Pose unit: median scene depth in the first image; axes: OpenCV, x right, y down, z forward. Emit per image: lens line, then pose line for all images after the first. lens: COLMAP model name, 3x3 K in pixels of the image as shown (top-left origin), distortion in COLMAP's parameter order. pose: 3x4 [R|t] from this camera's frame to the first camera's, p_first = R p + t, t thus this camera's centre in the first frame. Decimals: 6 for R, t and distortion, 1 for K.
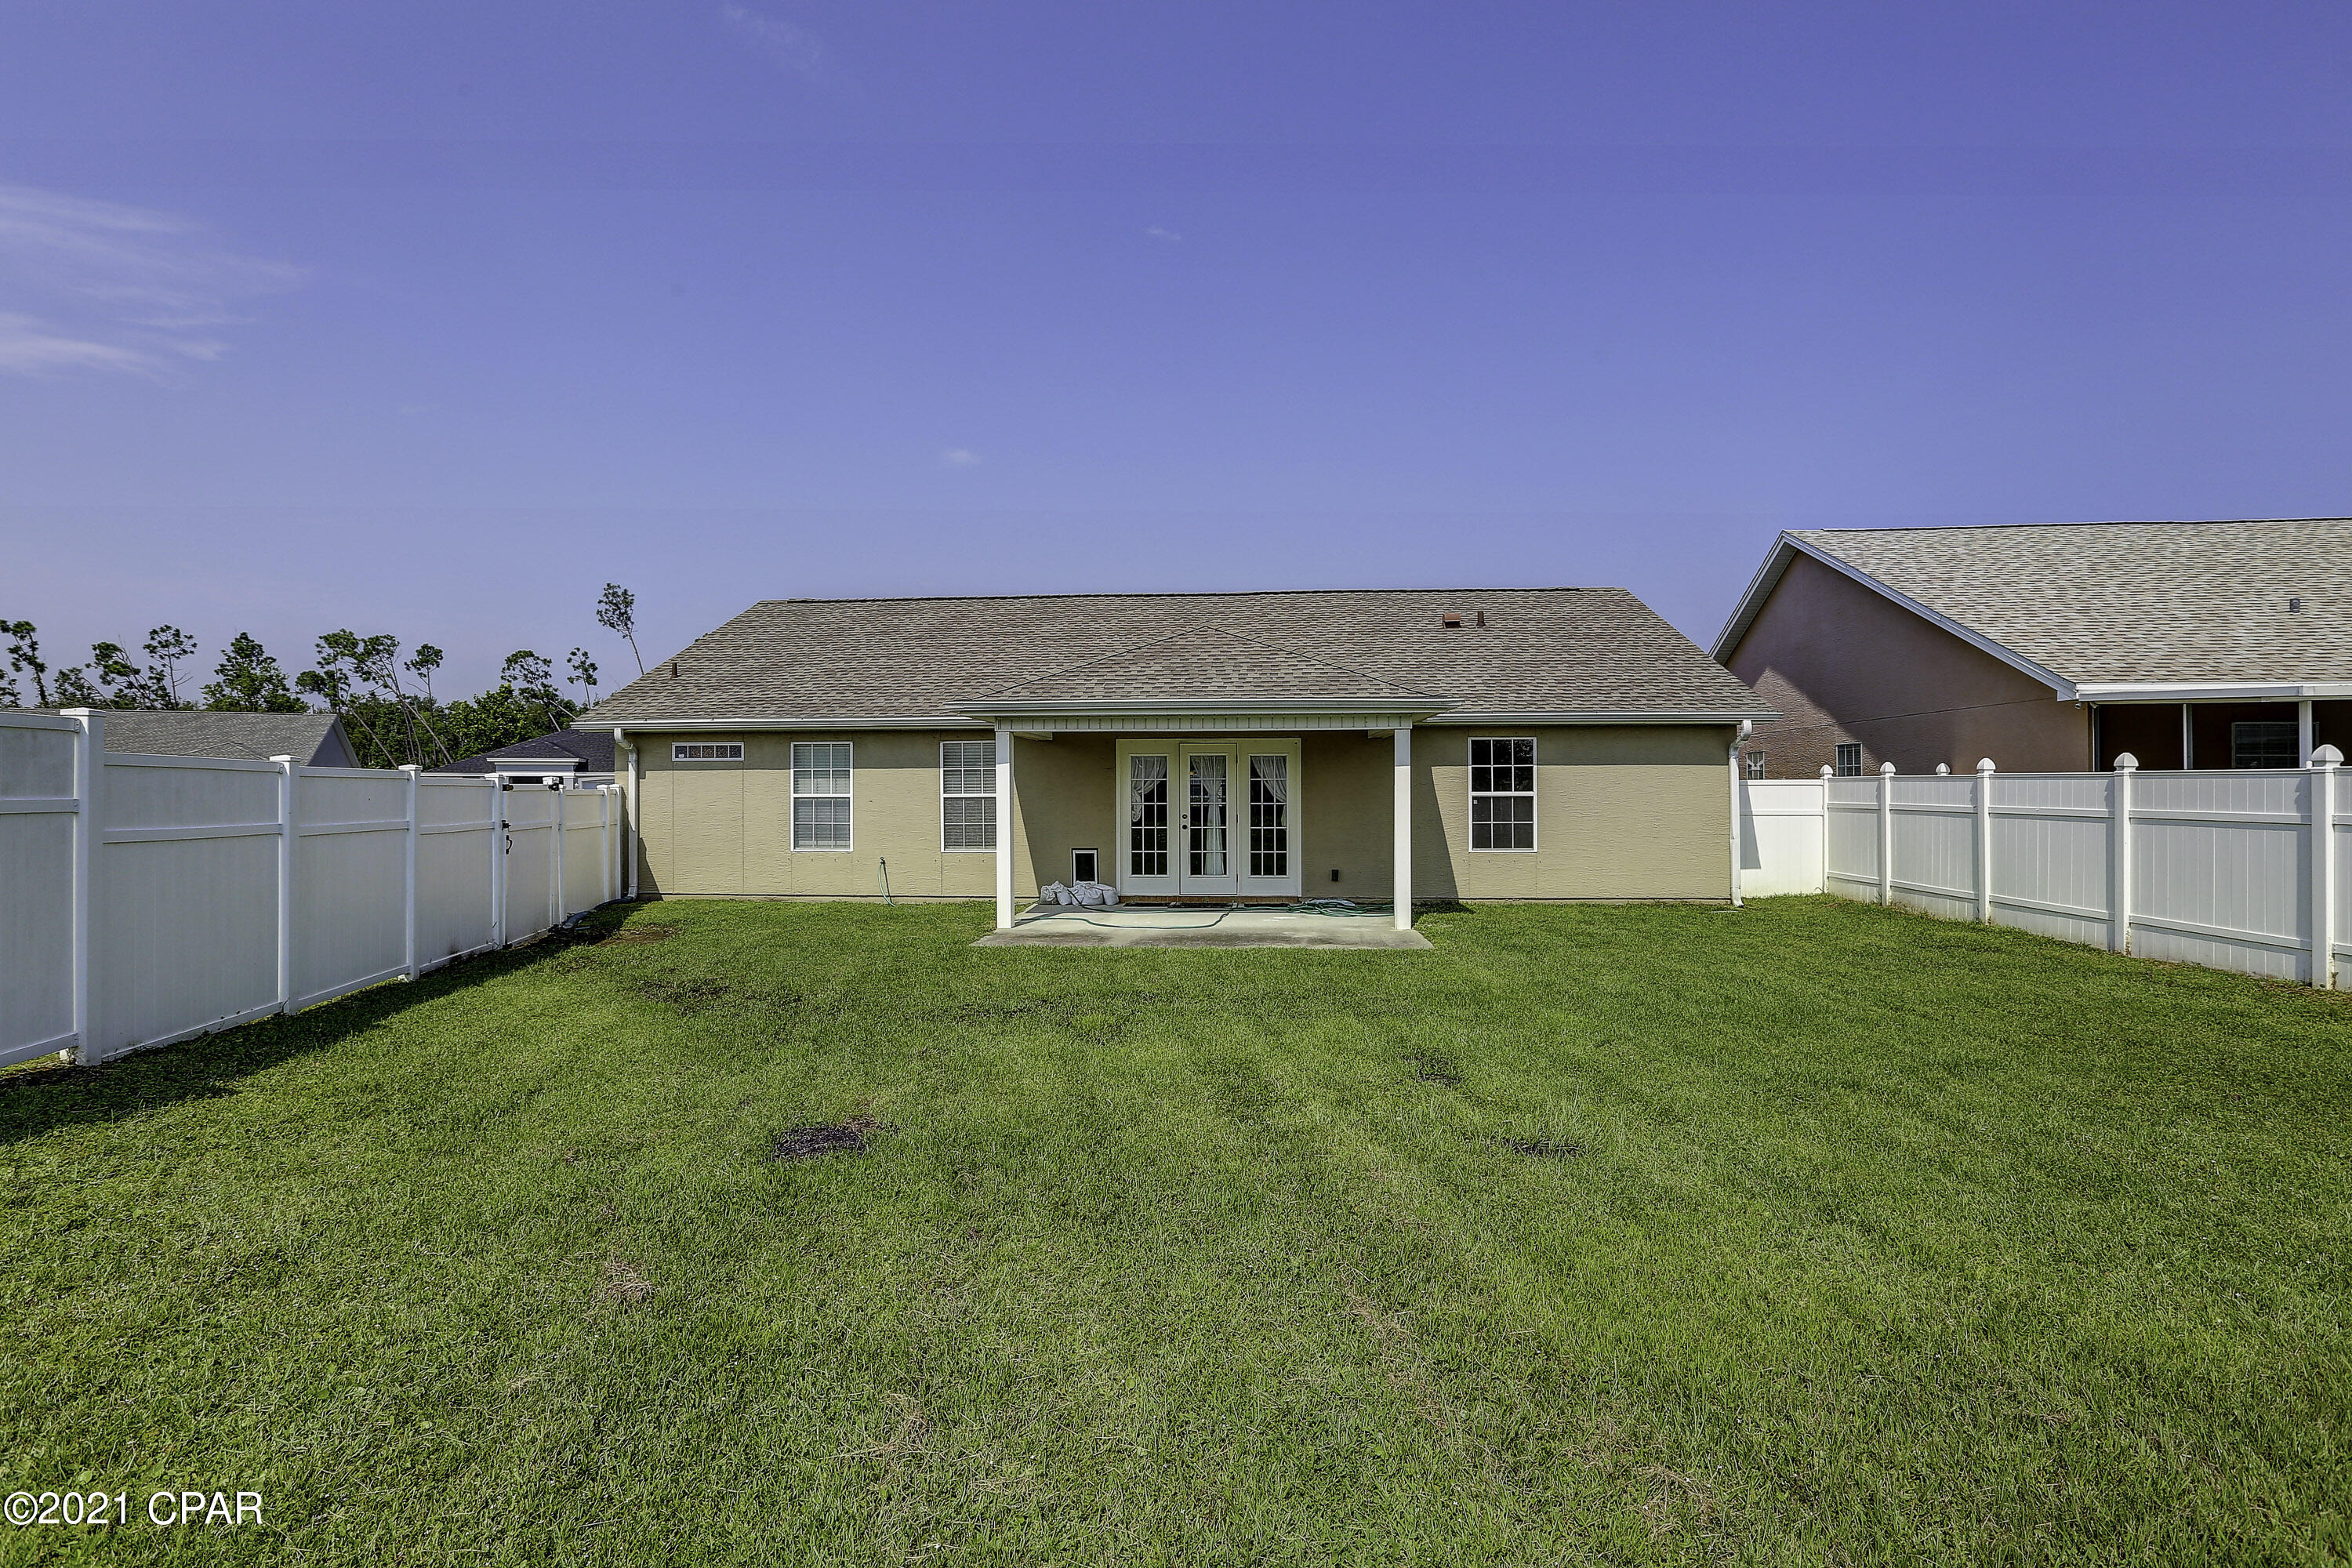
lens RADIAL K [[1077.7, 0, 1171.9], [0, 1077.7, 782.5], [0, 0, 1]] dist [-0.028701, 0.001477]
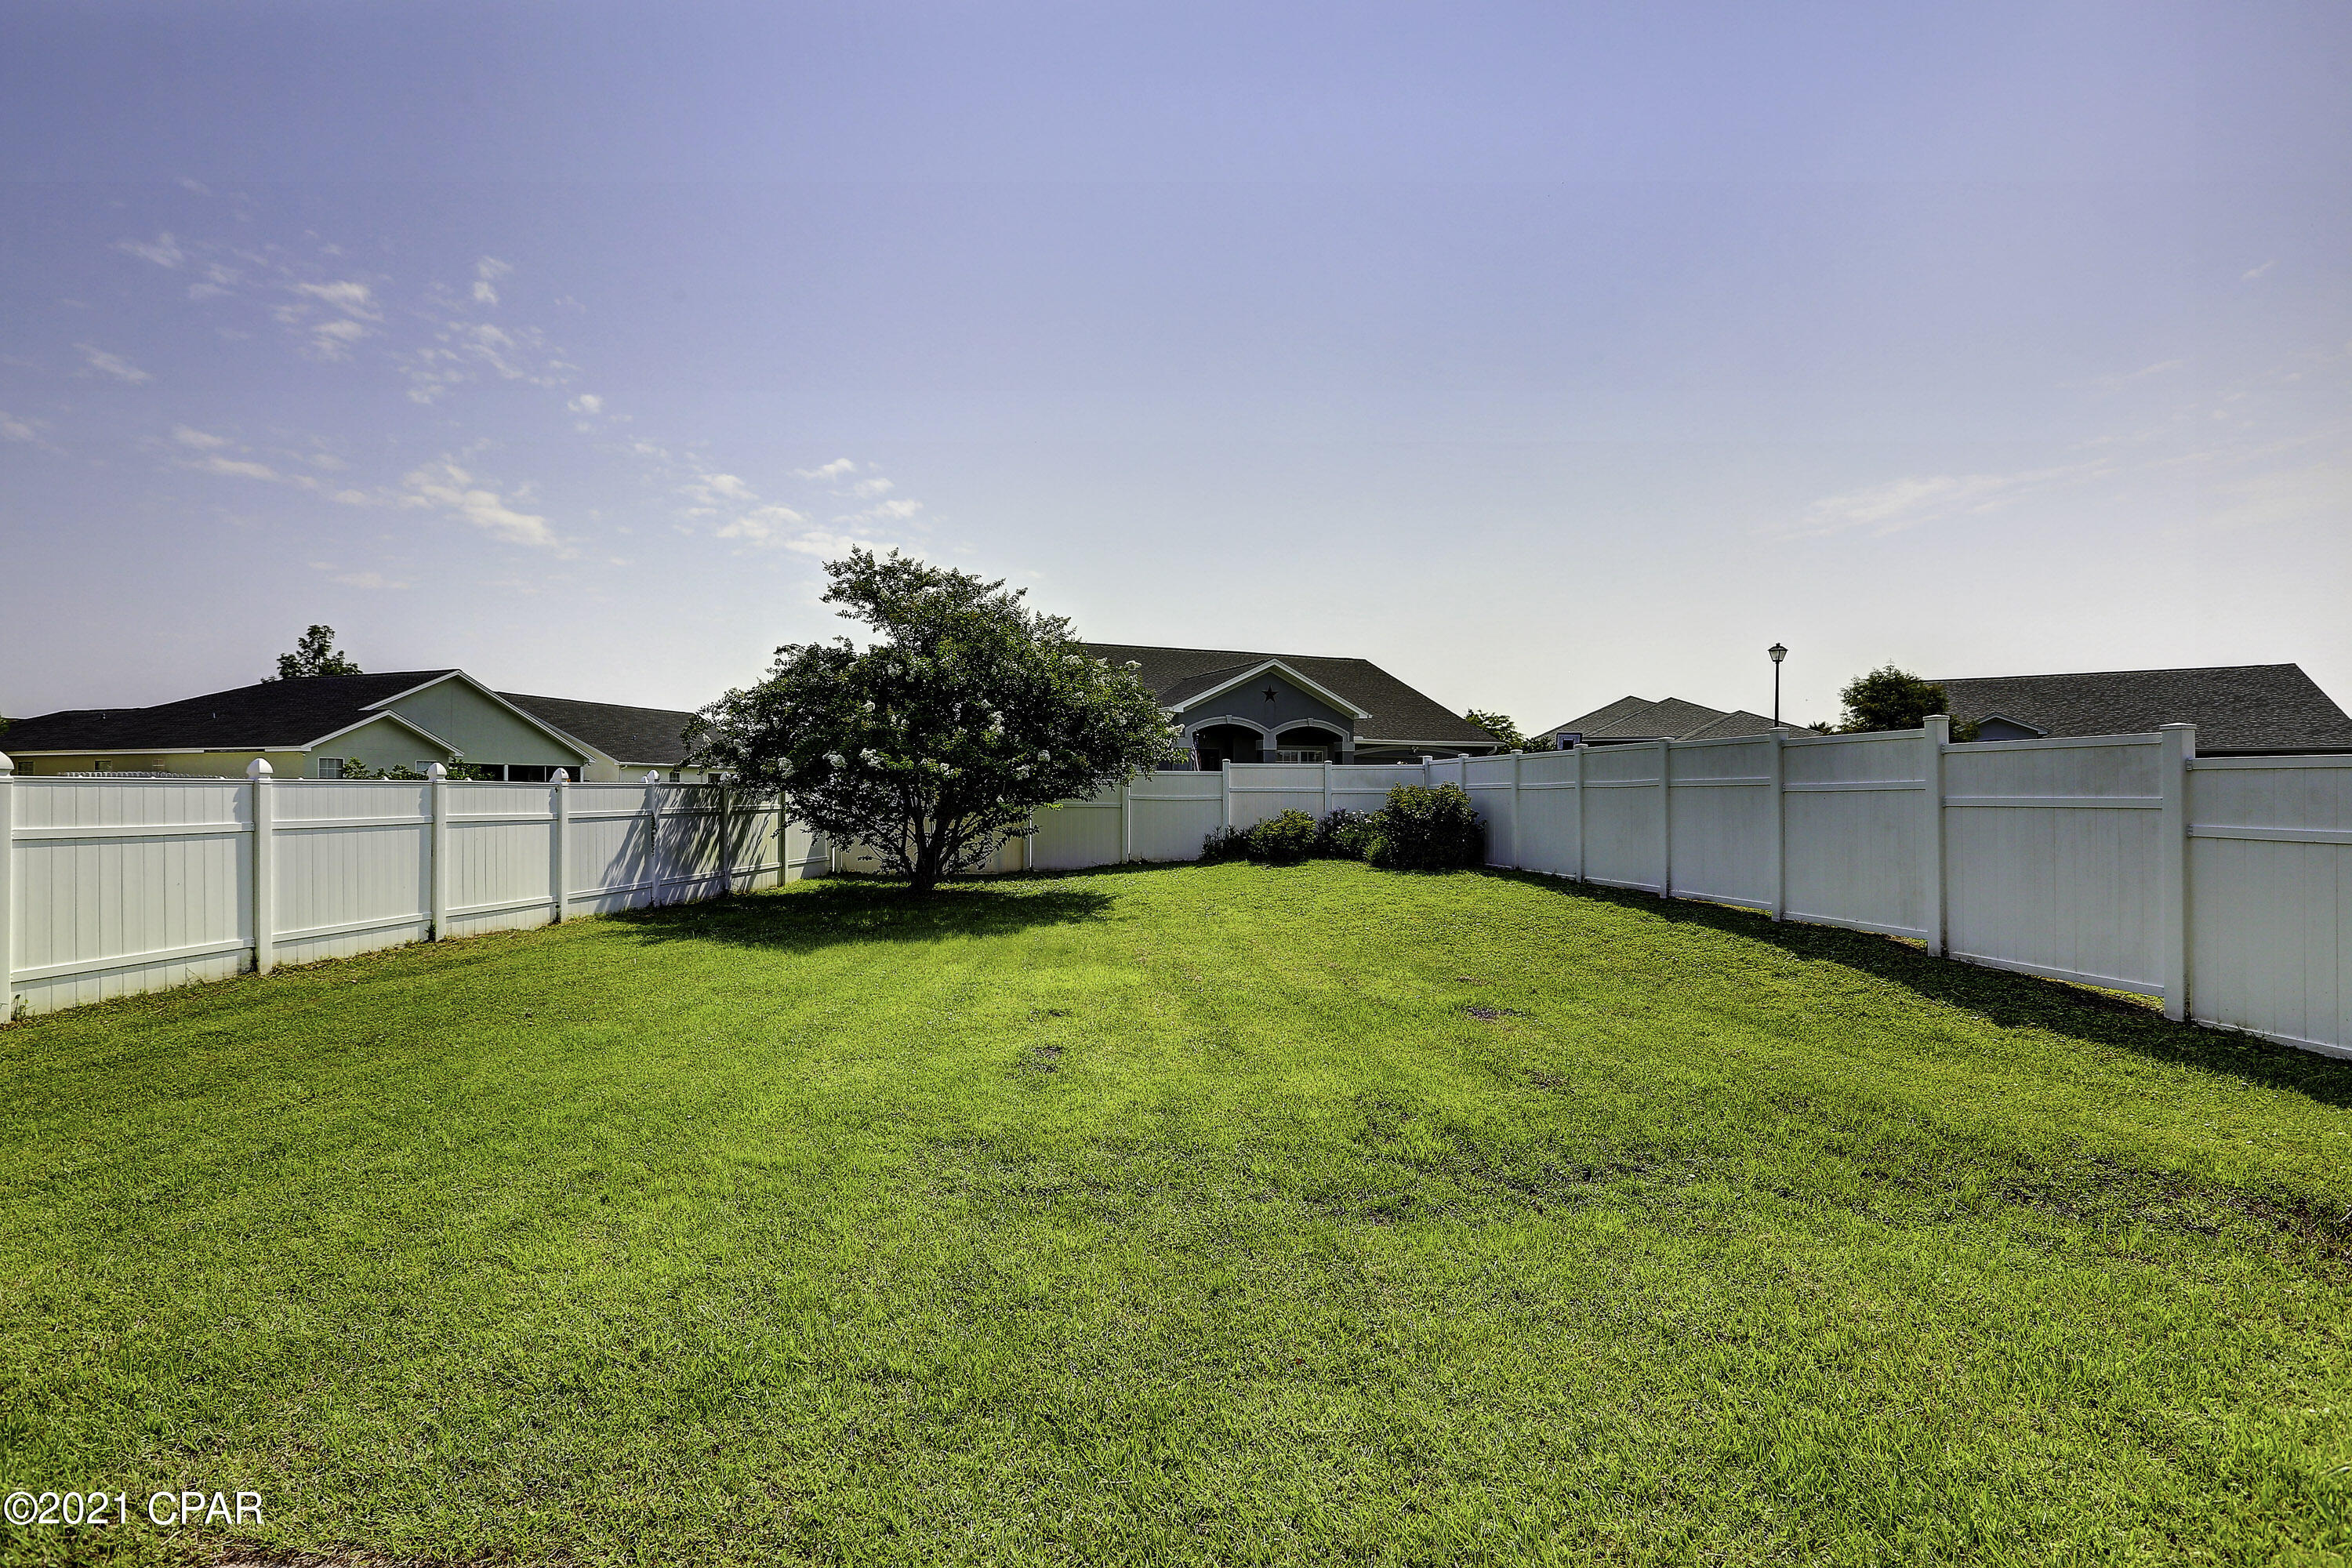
lens RADIAL K [[1077.7, 0, 1194.4], [0, 1077.7, 786.7], [0, 0, 1]] dist [-0.028701, 0.001477]
pose [[-0.999044, 0.002554, 0.043636, 0.059988], [0.002198, 0.999964, -0.008219, 0.005482], [-0.043655, -0.008115, -0.999014, 2.004828]]
